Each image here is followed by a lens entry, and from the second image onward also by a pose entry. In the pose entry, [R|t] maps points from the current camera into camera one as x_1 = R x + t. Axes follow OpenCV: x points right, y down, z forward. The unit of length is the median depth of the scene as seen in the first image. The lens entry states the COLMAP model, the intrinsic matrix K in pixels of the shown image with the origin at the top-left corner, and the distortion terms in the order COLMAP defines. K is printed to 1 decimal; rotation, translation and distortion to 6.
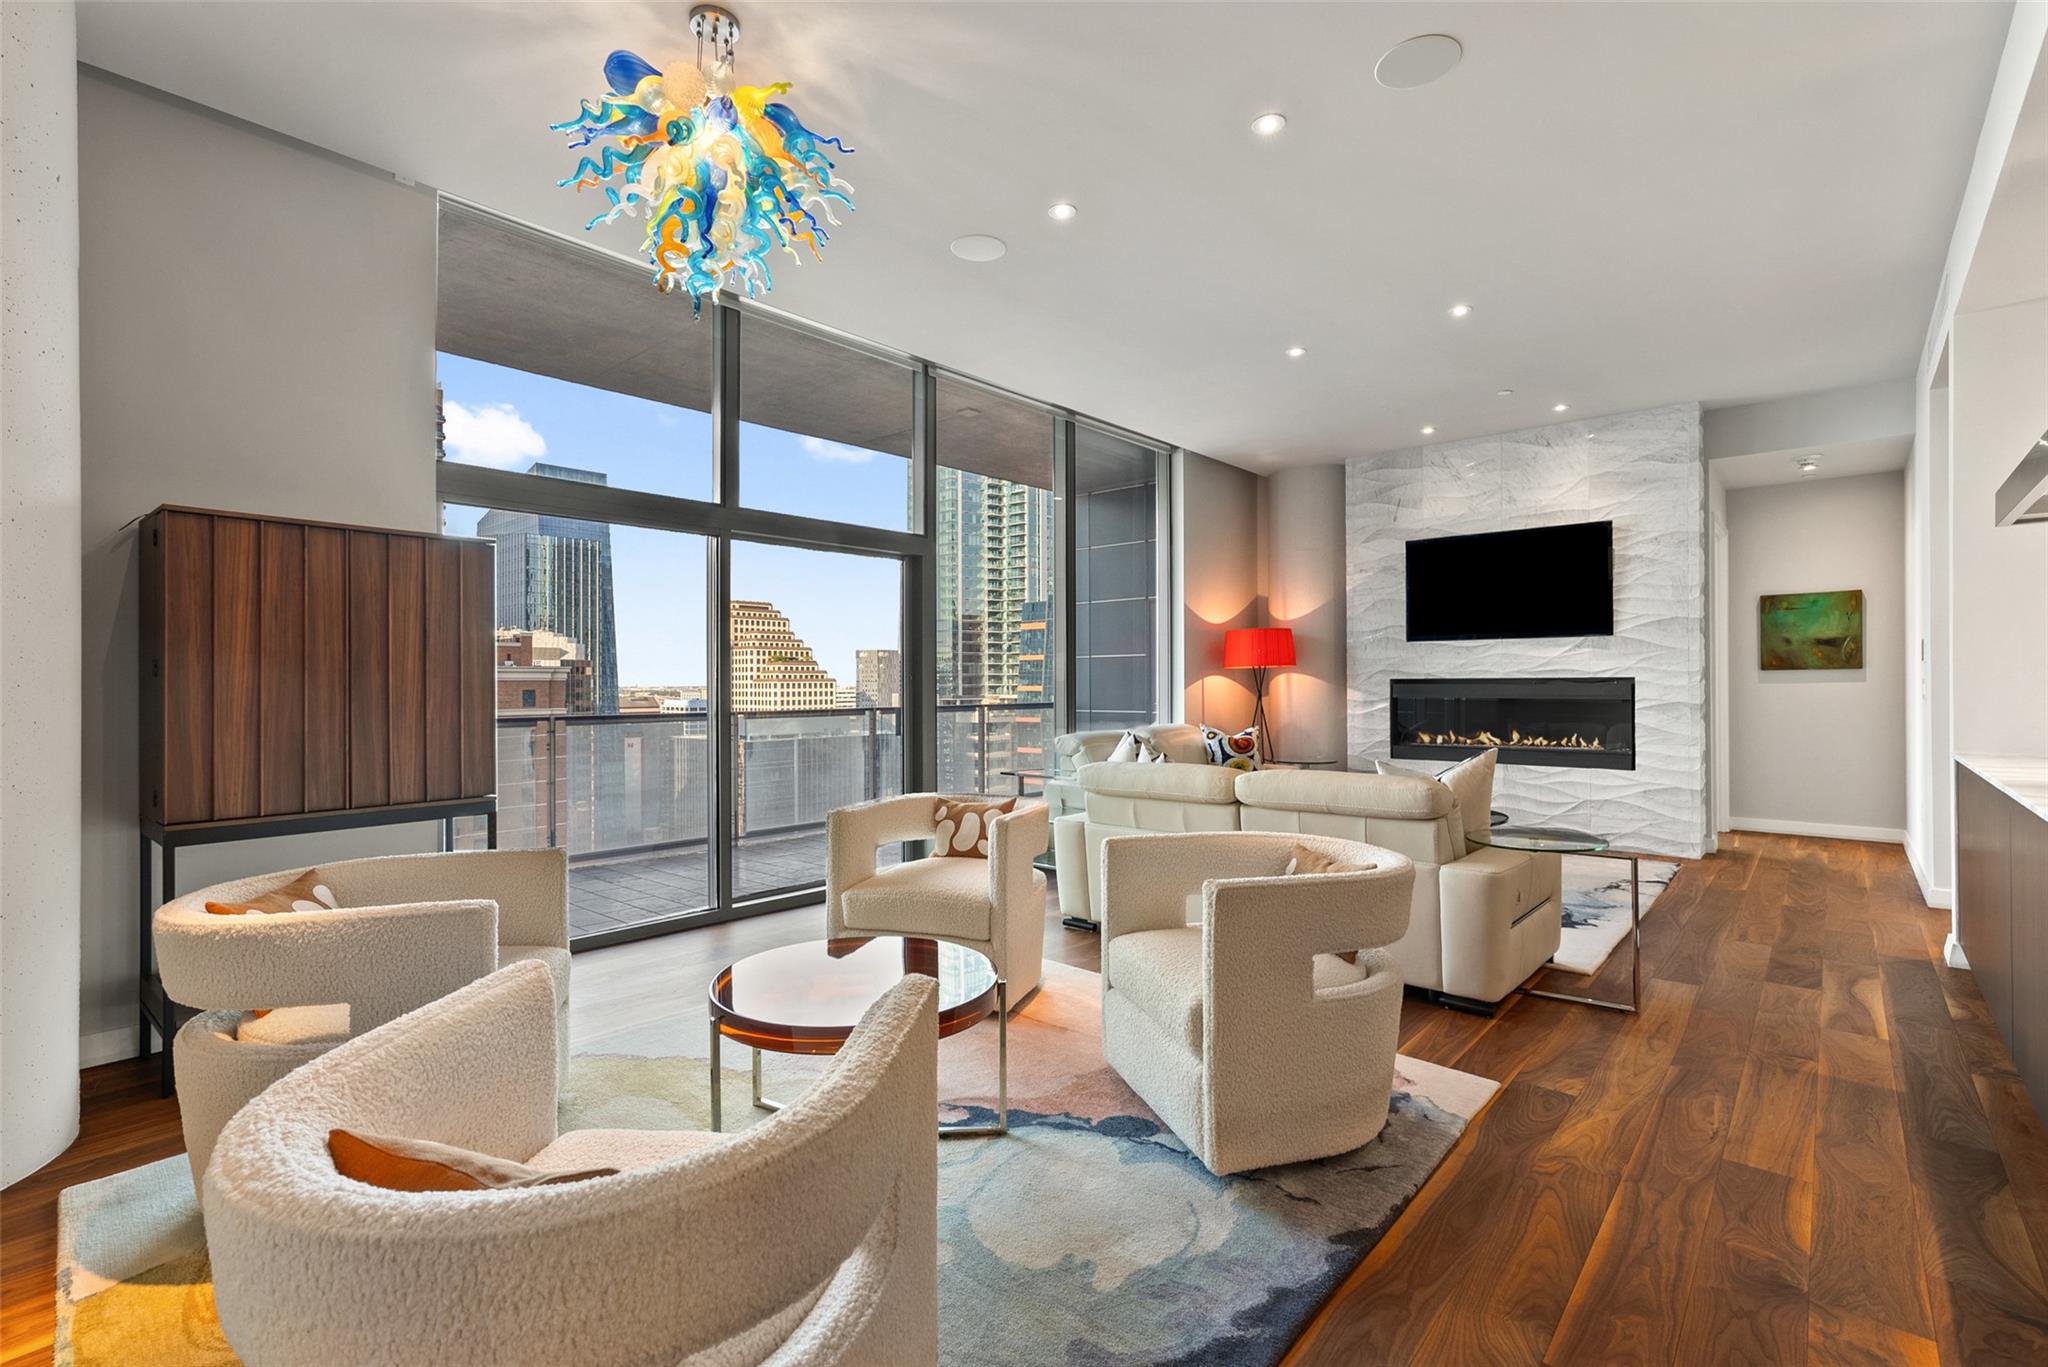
lens RADIAL K [[922.2, 0, 1040.4], [0, 922.2, 669.6], [0, 0, 1]] dist [-0.015846, -0.000298]
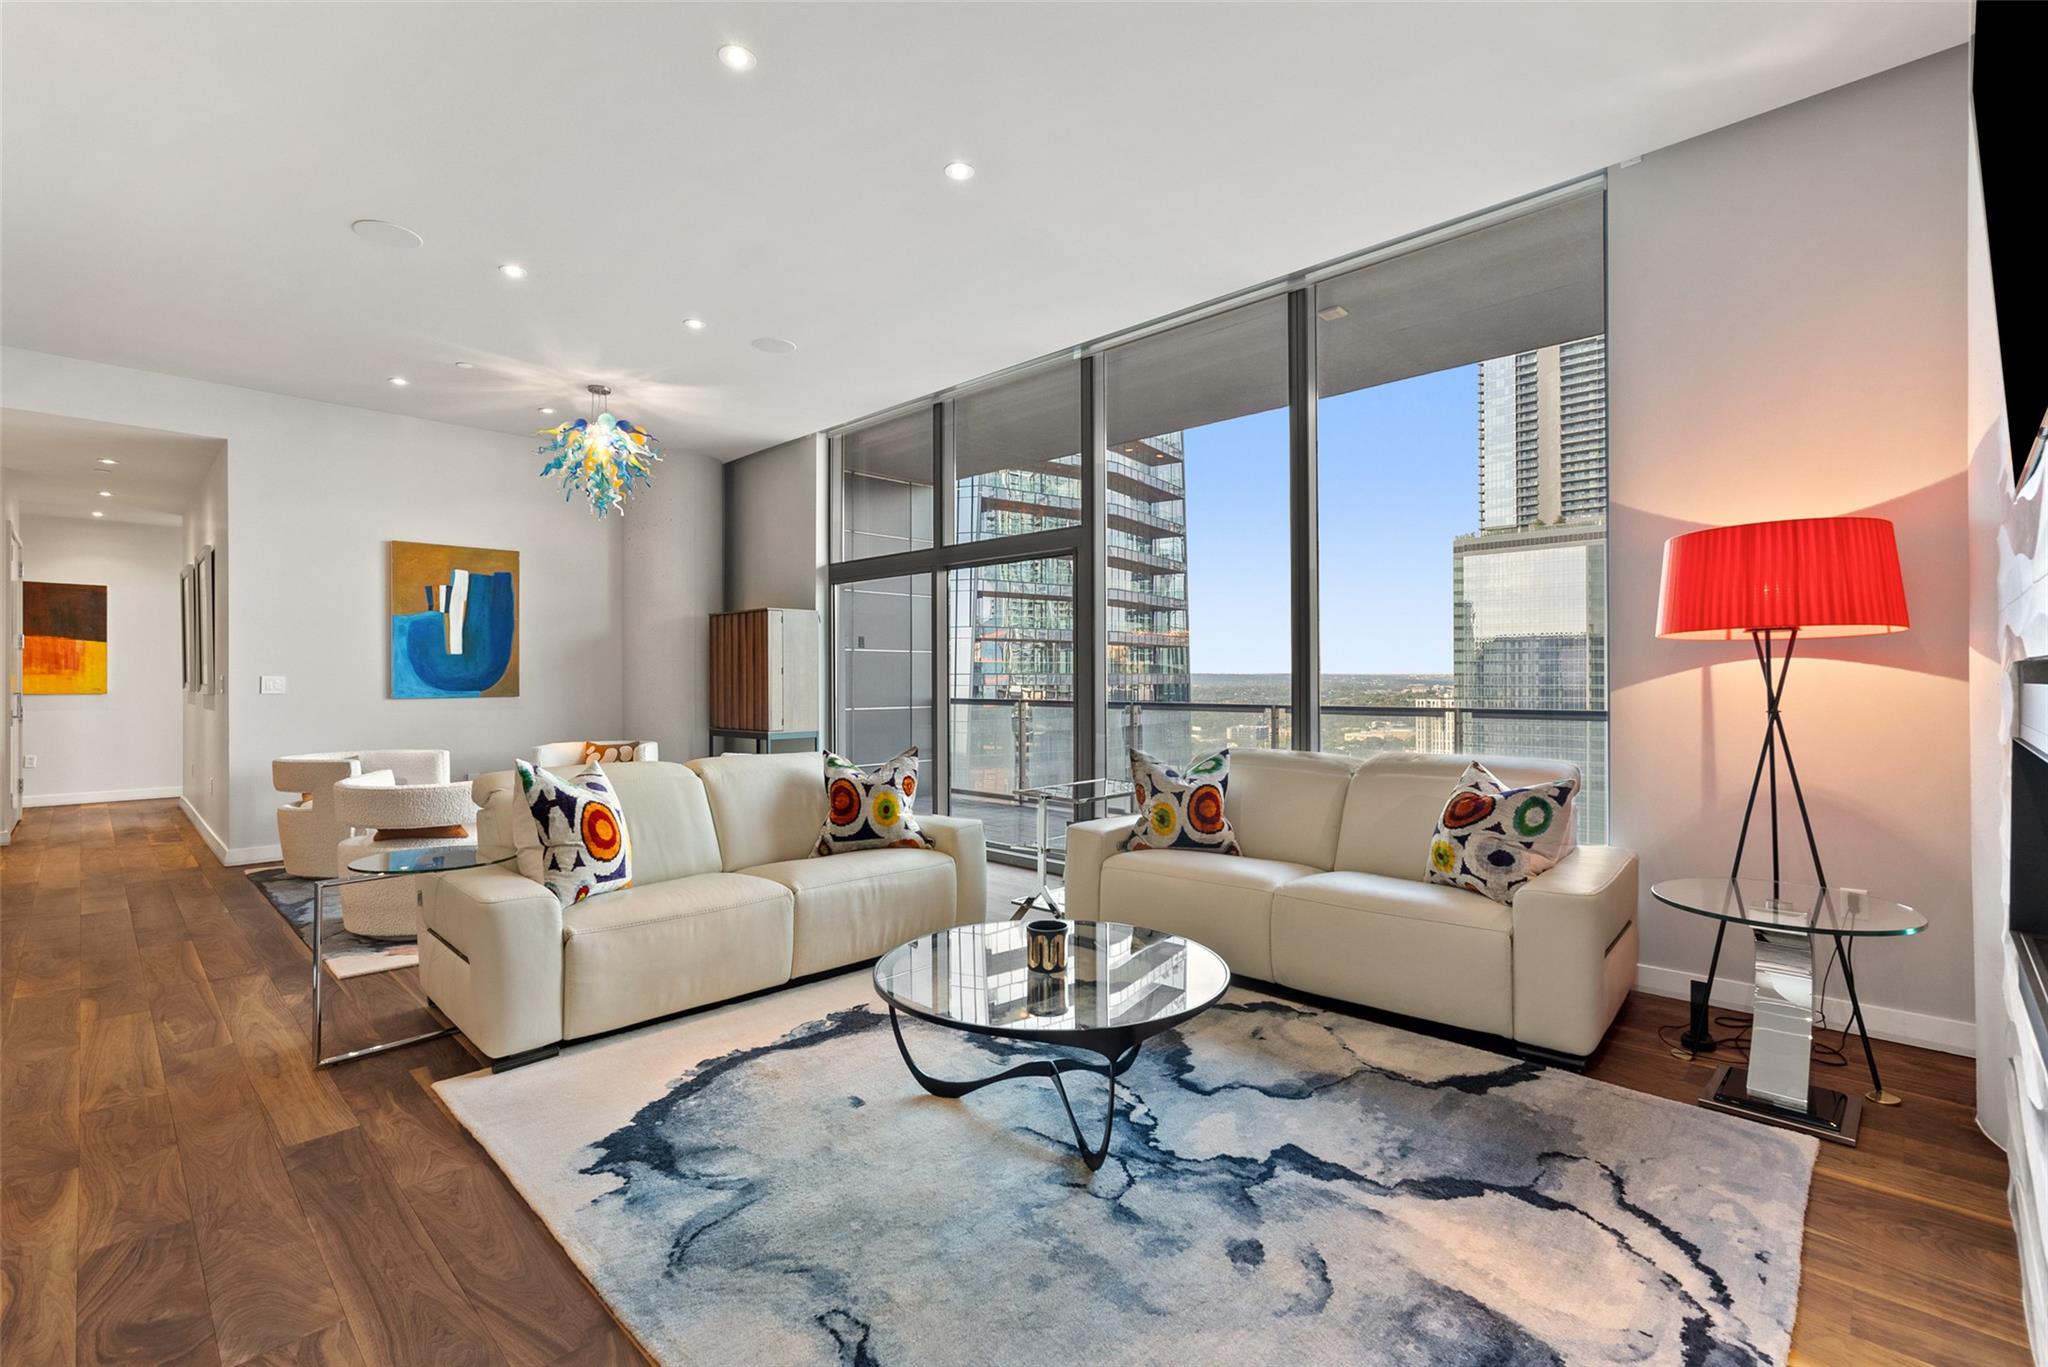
lens RADIAL K [[931.4, 0, 1046.5], [0, 931.4, 666.3], [0, 0, 1]] dist [-0.007179, 0.010335]
pose [[-0.049419, -0.007986, -0.998746, 0.693075], [0.013927, 0.999865, -0.008684, 0.009655], [0.998681, -0.014338, -0.049302, 0.804262]]
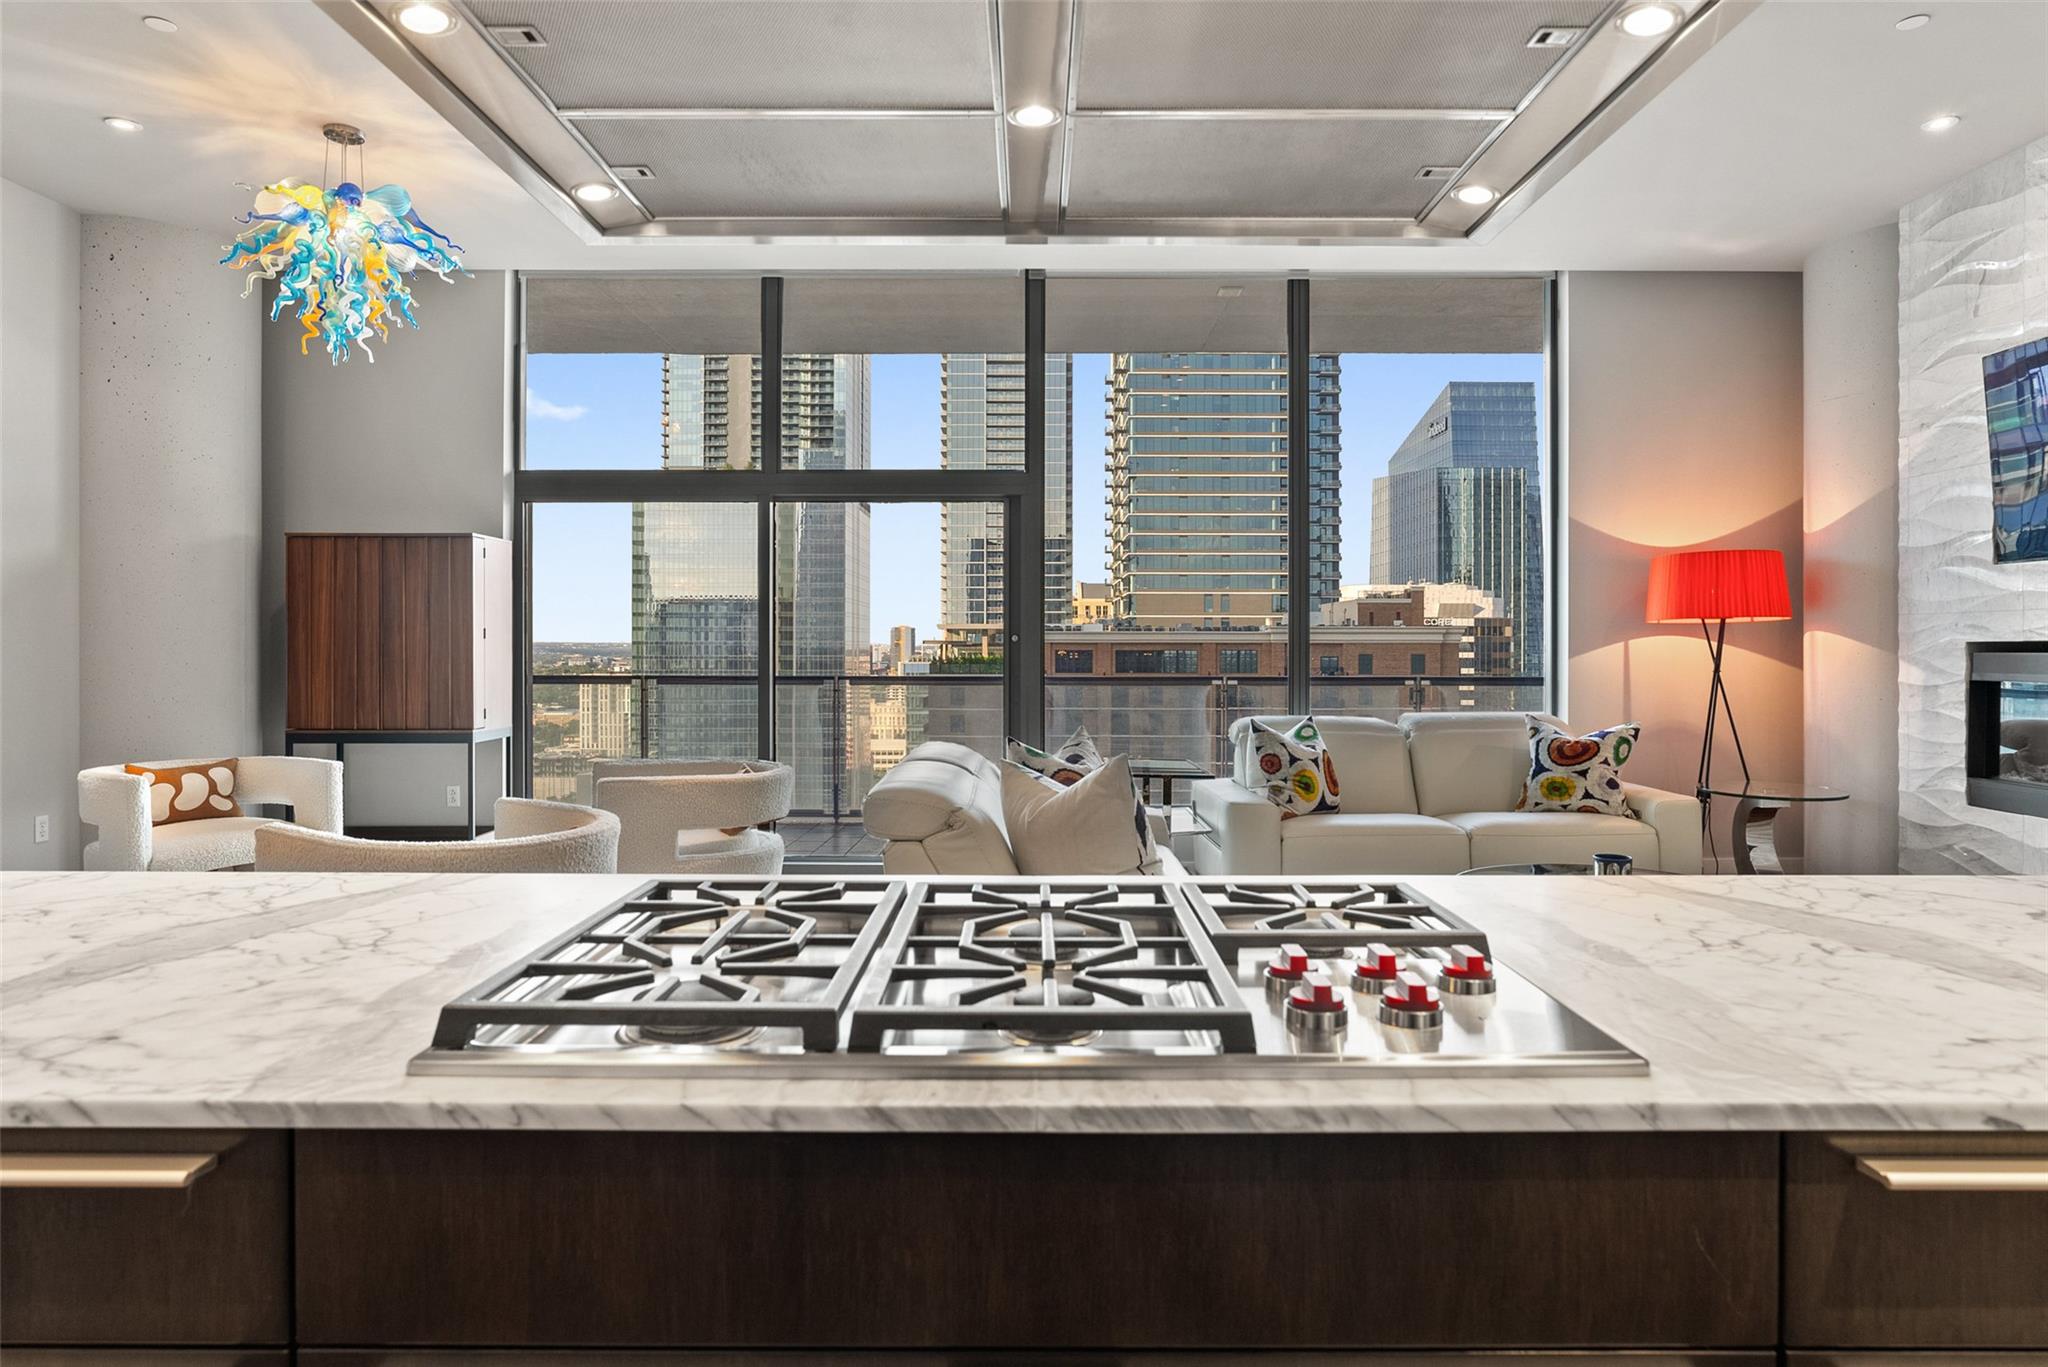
lens RADIAL K [[1178.3, 0, 1042.1], [0, 1178.3, 648.0], [0, 0, 1]] dist [0.005643, -0.000031]
pose [[0.658619, 0.005657, -0.752455, 0.563584], [0.006366, 0.999894, 0.013090, 0.002129], [0.752449, -0.013411, 0.658514, 0.233333]]
